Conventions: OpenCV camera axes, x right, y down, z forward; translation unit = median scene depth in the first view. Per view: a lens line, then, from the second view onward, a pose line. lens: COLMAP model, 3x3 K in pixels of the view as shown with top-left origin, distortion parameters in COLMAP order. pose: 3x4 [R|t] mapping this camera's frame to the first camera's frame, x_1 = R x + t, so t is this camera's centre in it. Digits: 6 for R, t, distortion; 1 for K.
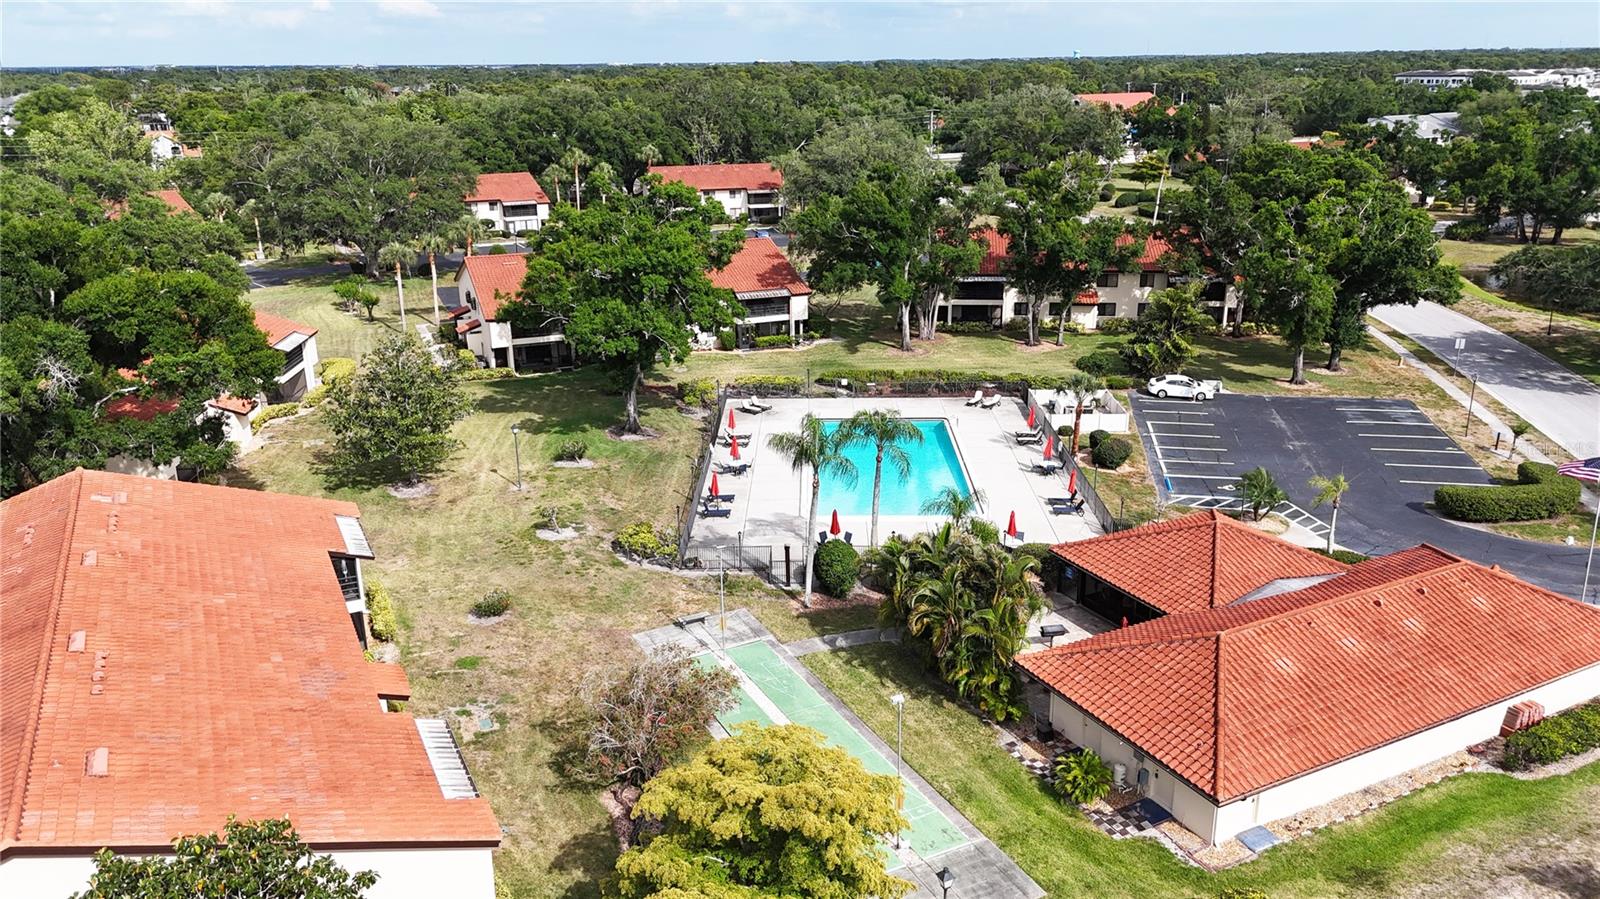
lens RADIAL K [[1177.0, 0, 790.7], [0, 1177.0, 452.7], [0, 0, 1]] dist [0.056045, -0.053817]
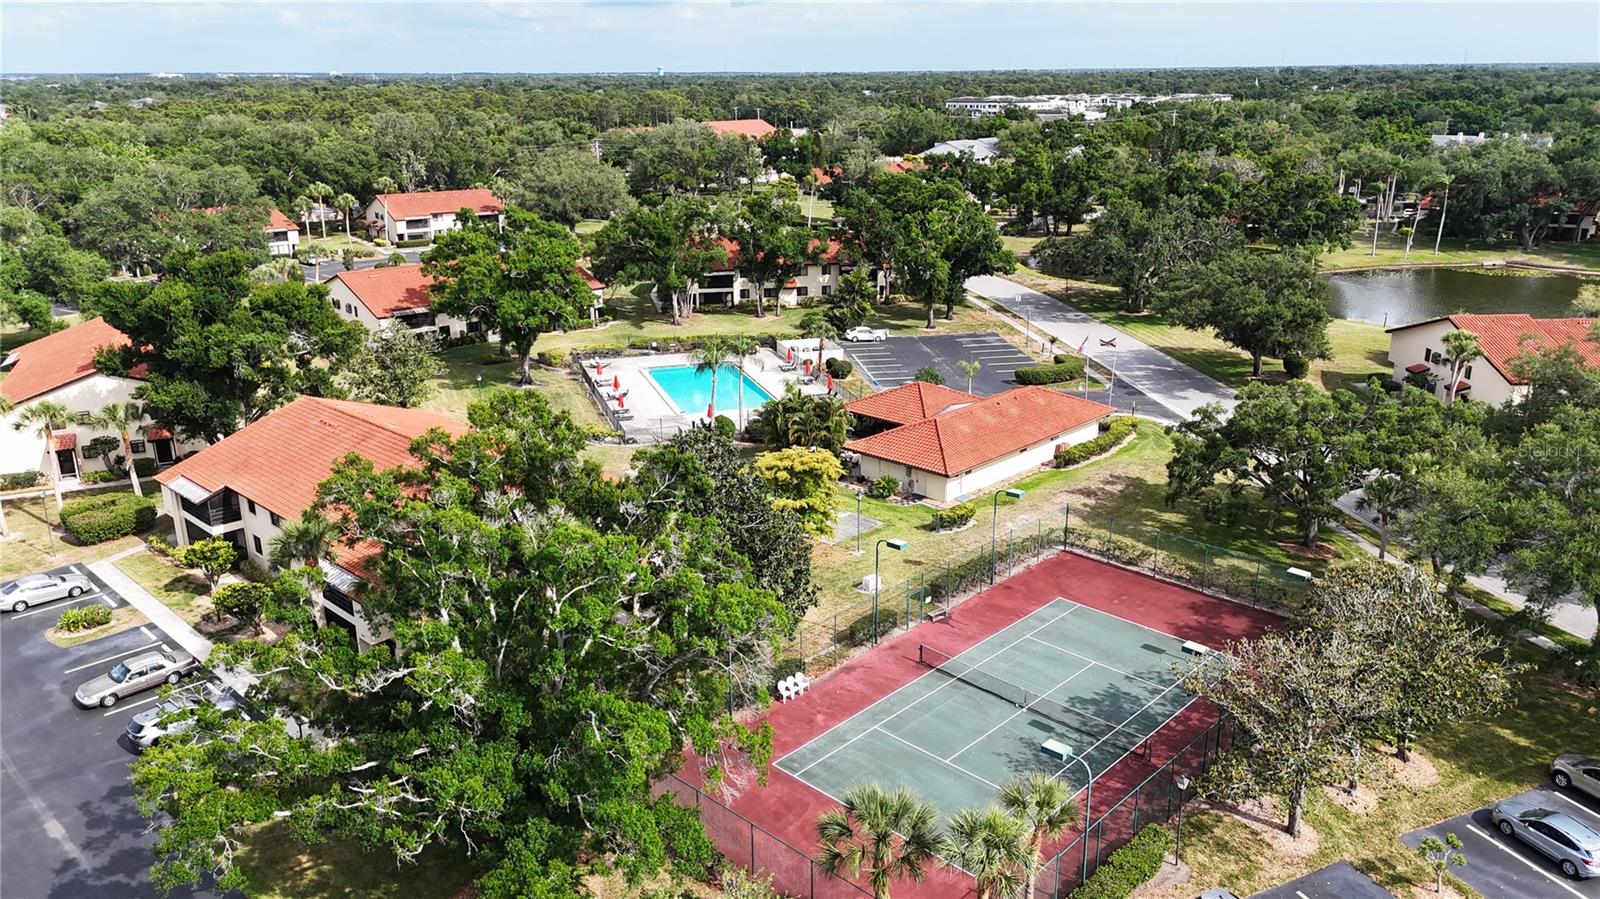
lens RADIAL K [[1177.0, 0, 795.1], [0, 1177.0, 465.3], [0, 0, 1]] dist [0.056045, -0.053817]
pose [[0.944606, -0.097568, 0.313368, -0.234879], [0.097838, 0.995091, 0.014904, 0.075557], [-0.313284, 0.016581, 0.949515, -0.399029]]
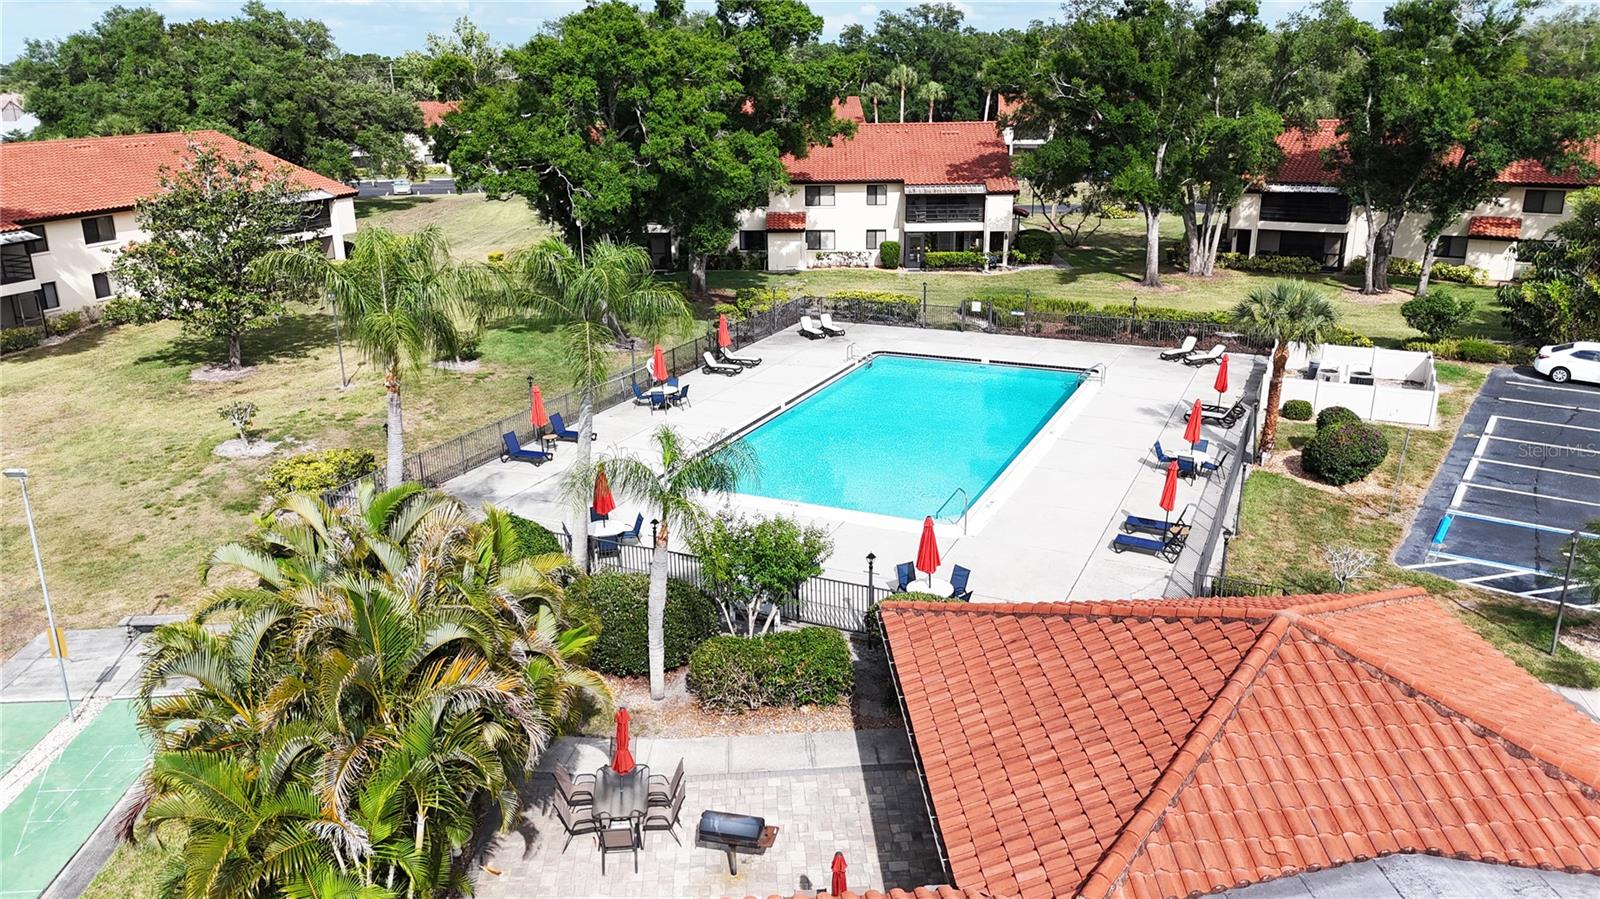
lens RADIAL K [[1177.0, 0, 799.8], [0, 1177.0, 450.2], [0, 0, 1]] dist [0.056045, -0.053817]
pose [[0.916040, 0.126453, -0.380631, 0.186076], [-0.127476, 0.991583, 0.022634, 0.012292], [0.380290, 0.027787, 0.924450, 0.341767]]
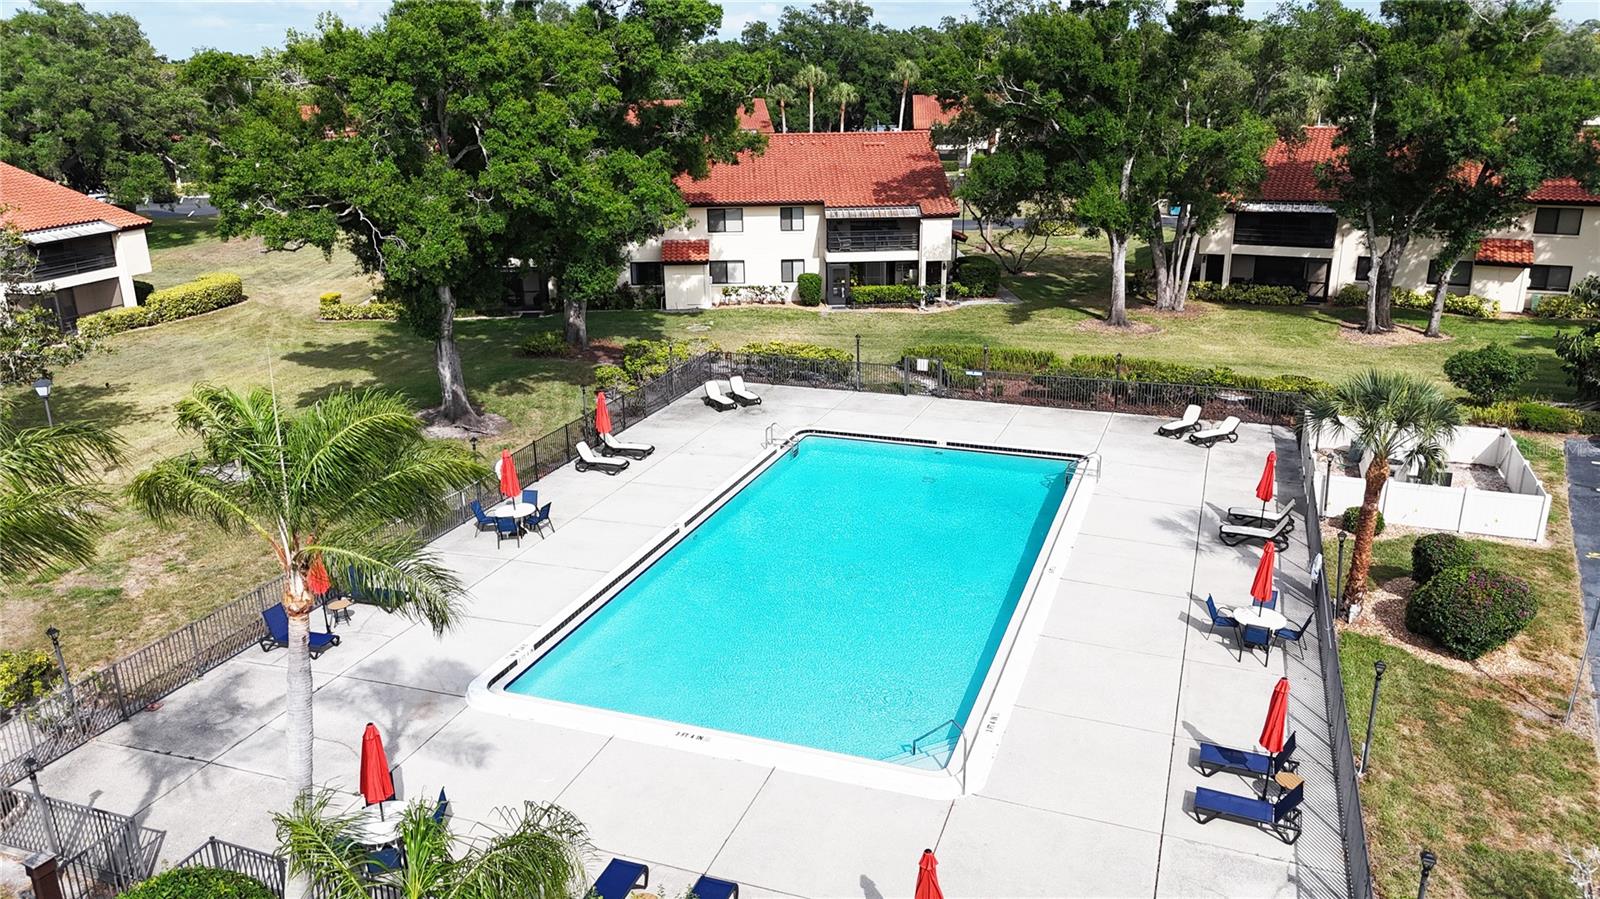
lens RADIAL K [[1177.0, 0, 802.9], [0, 1177.0, 451.1], [0, 0, 1]] dist [0.056045, -0.053817]
pose [[0.945555, 0.101659, -0.309178, 0.140425], [-0.102041, 0.994667, 0.014981, -0.022736], [0.309052, 0.017383, 0.950886, 0.447324]]
